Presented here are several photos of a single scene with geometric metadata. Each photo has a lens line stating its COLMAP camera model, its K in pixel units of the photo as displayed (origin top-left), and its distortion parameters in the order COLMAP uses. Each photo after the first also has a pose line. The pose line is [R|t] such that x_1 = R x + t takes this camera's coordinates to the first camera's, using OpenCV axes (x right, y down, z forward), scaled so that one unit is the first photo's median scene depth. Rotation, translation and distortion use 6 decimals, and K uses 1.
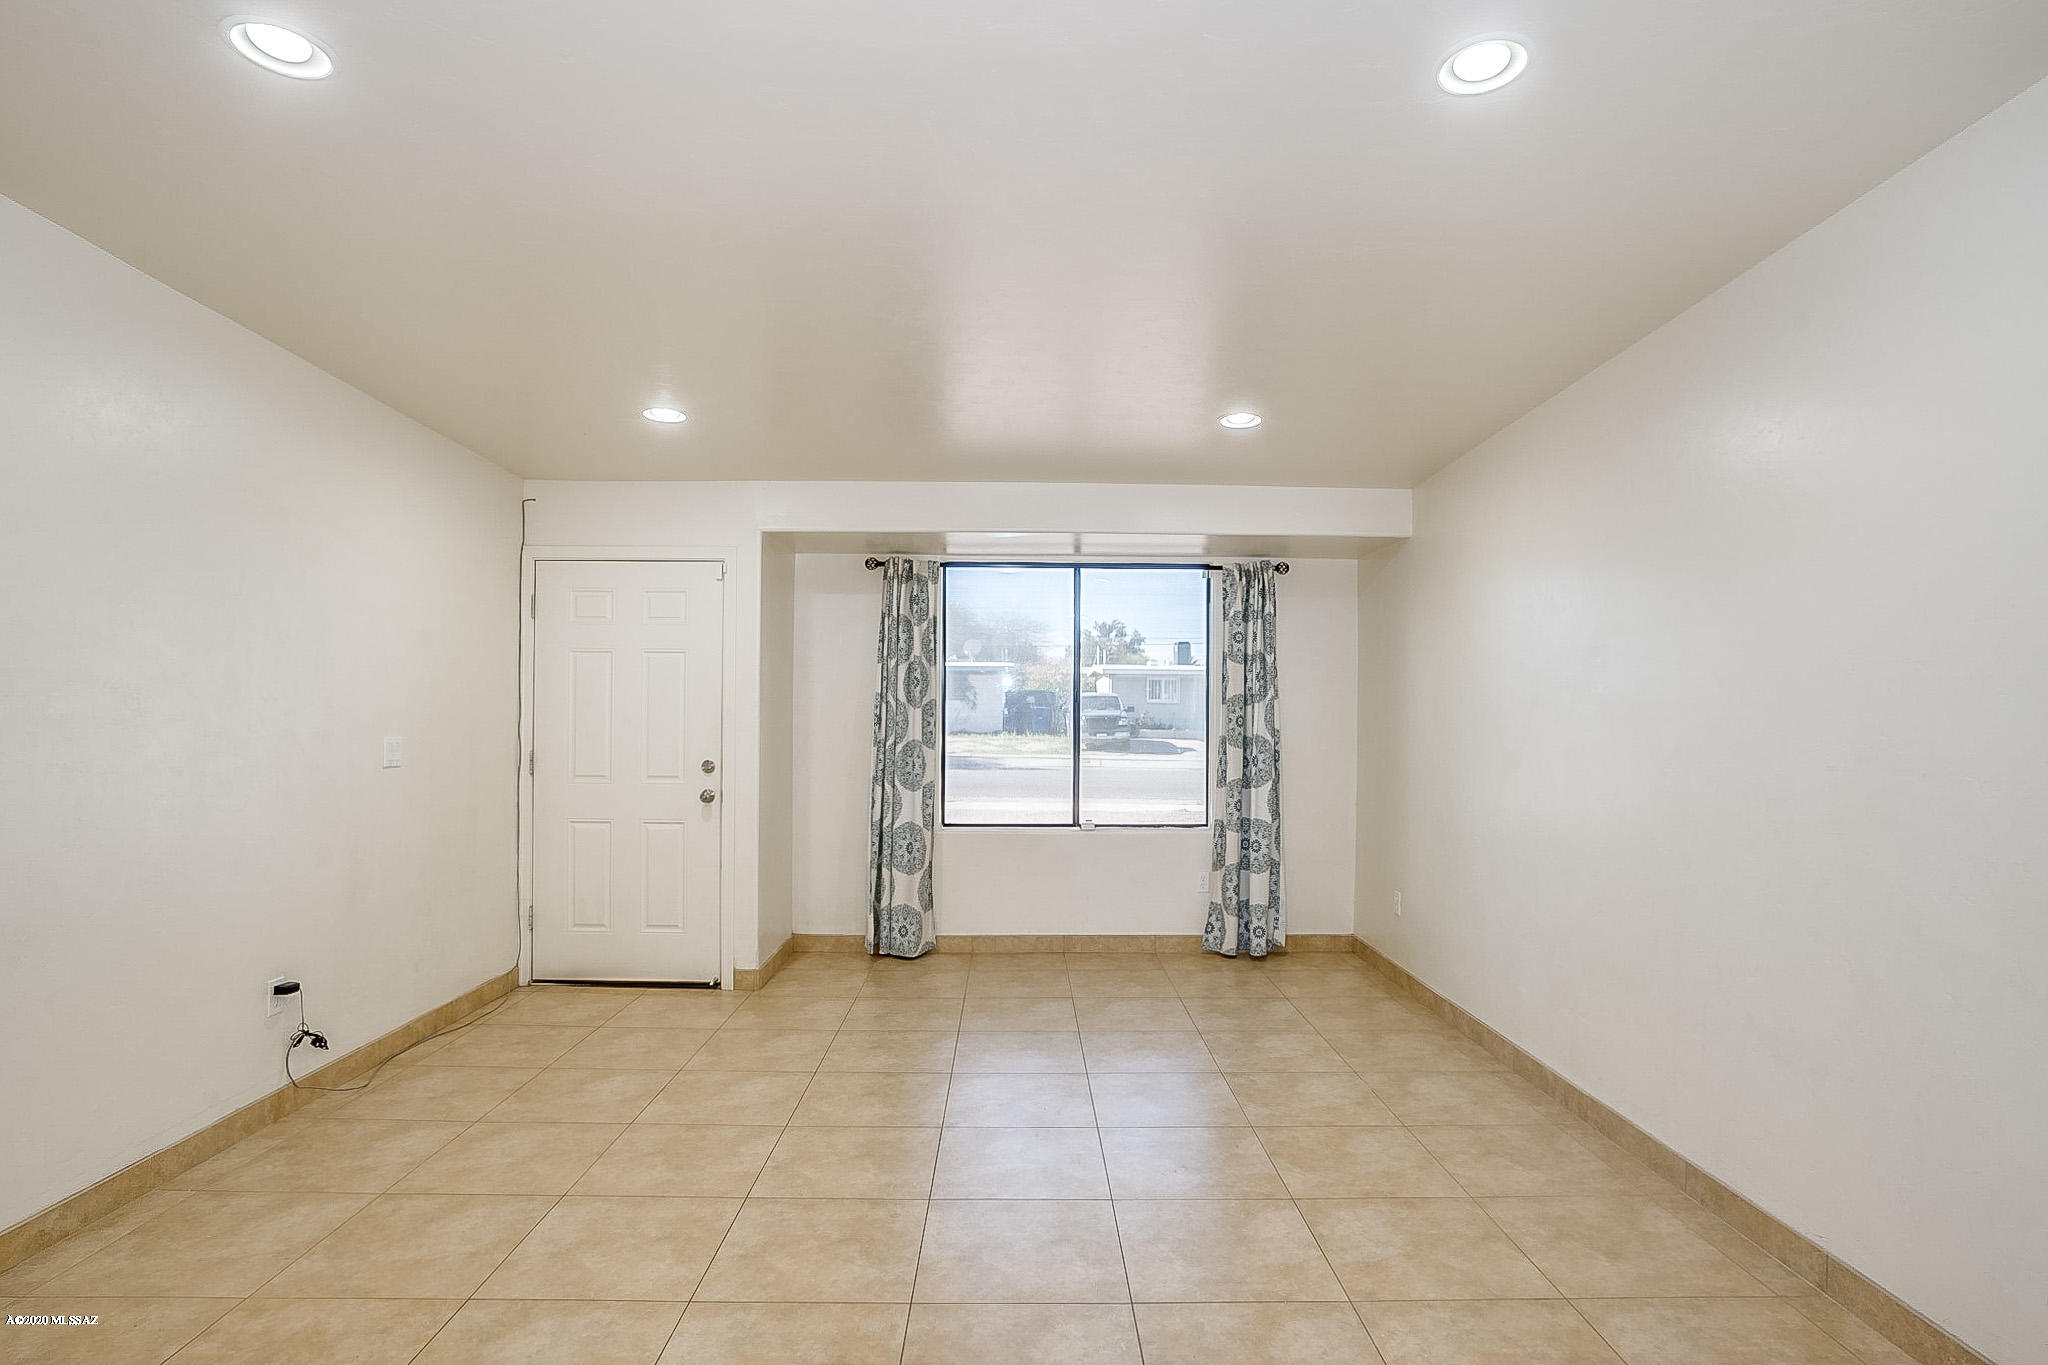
lens RADIAL K [[1048.9, 0, 1013.7], [0, 1048.9, 707.3], [0, 0, 1]] dist [-0.007495, 0.005006]
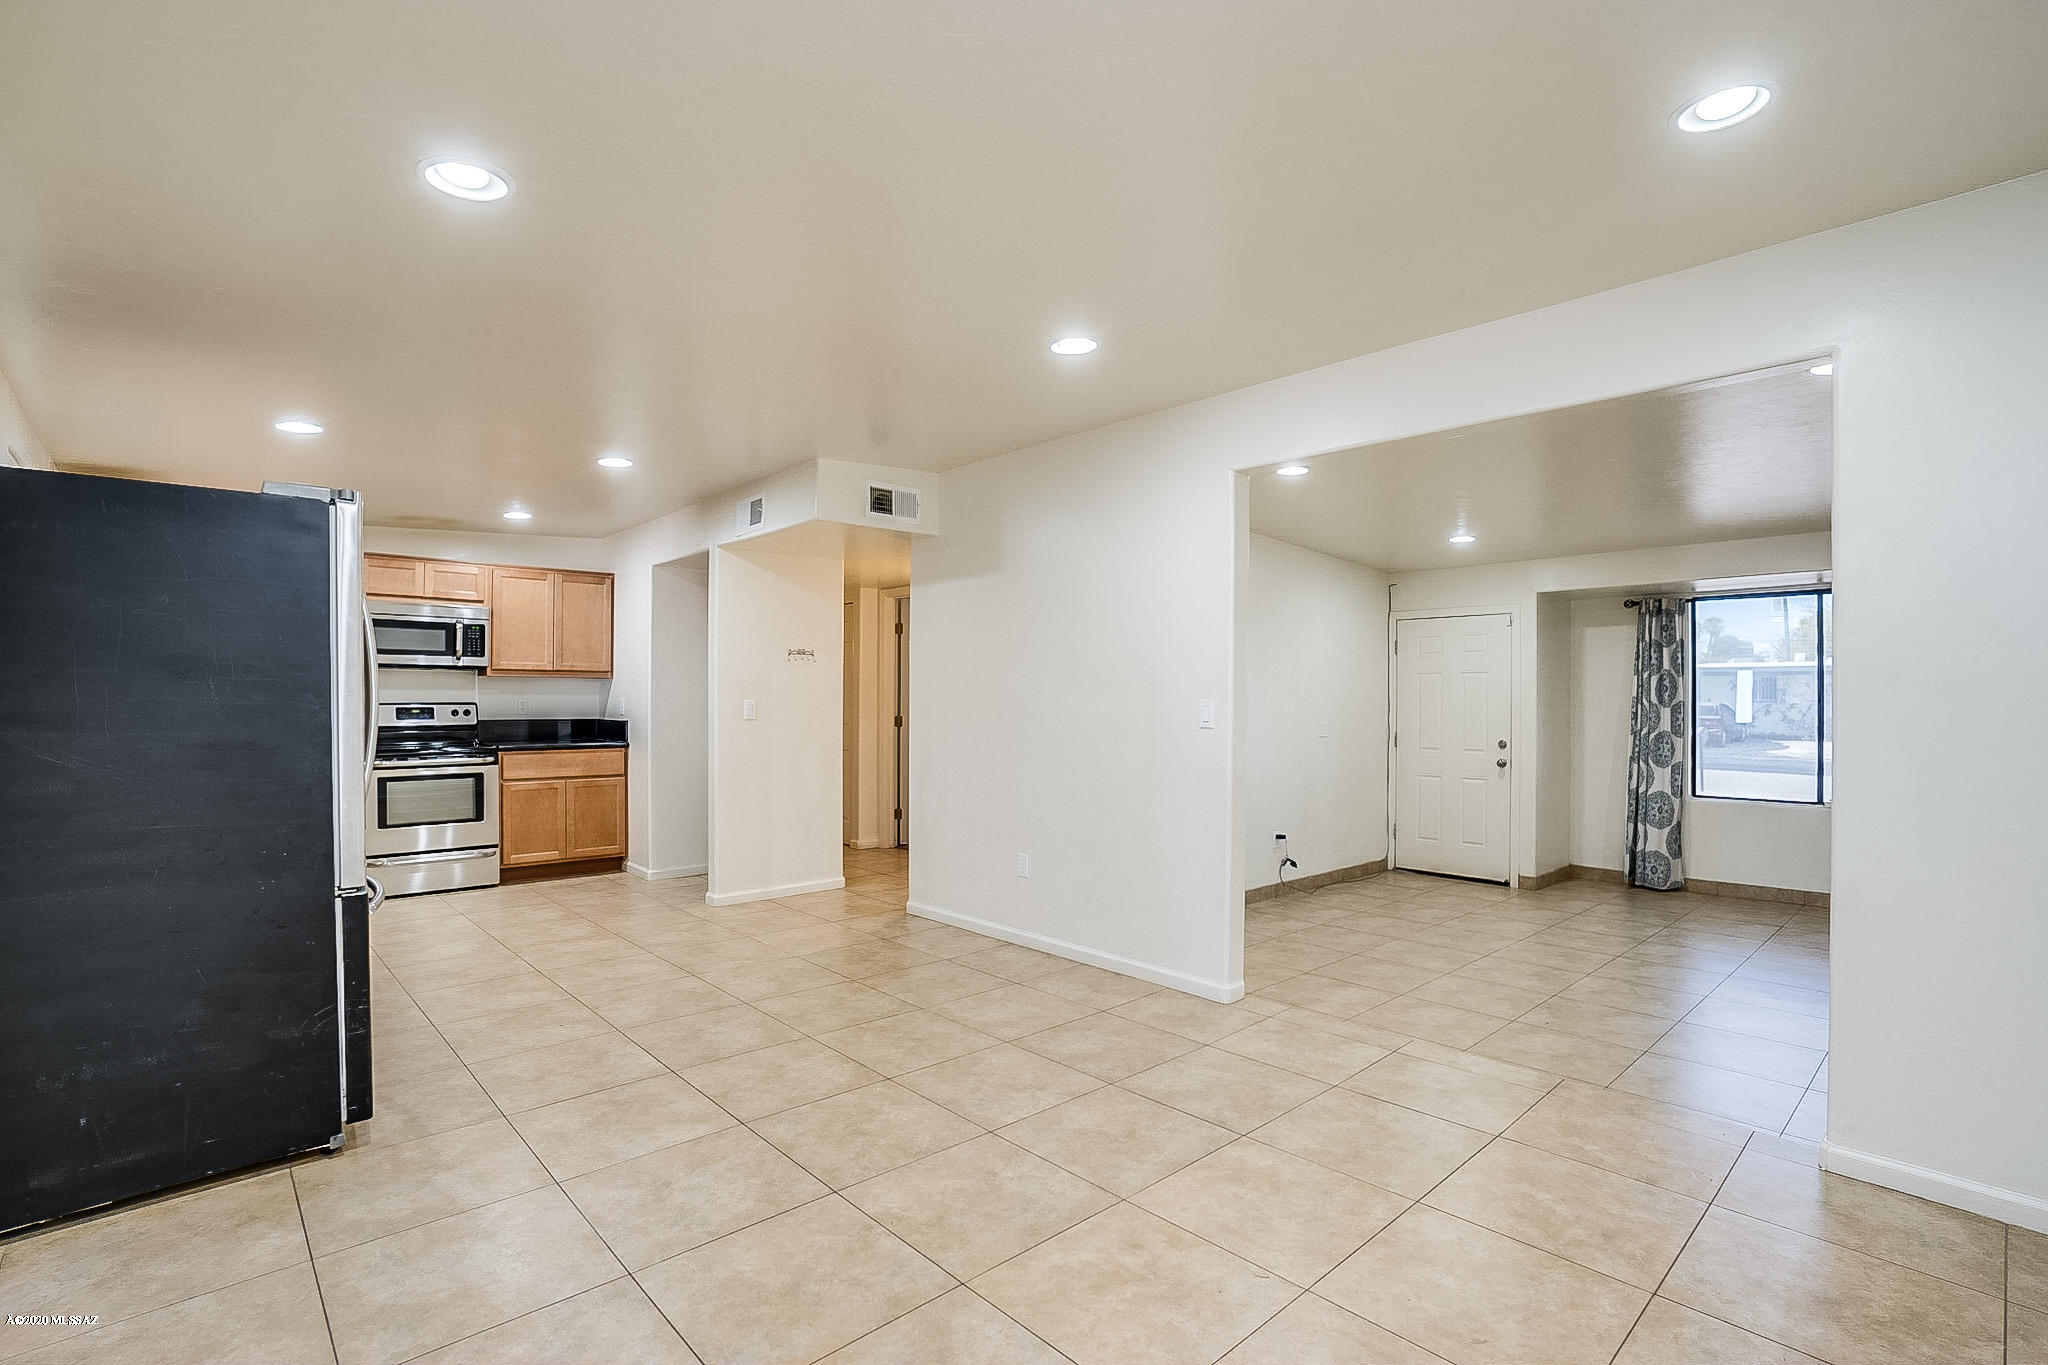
lens RADIAL K [[946.1, 0, 1028.8], [0, 946.1, 696.6], [0, 0, 1]] dist [-0.045188, 0.013995]
pose [[0.677648, -0.009049, -0.735331, 0.260124], [-0.000914, 0.999913, -0.013147, 0.003465], [0.735386, 0.009581, 0.677581, -0.473717]]
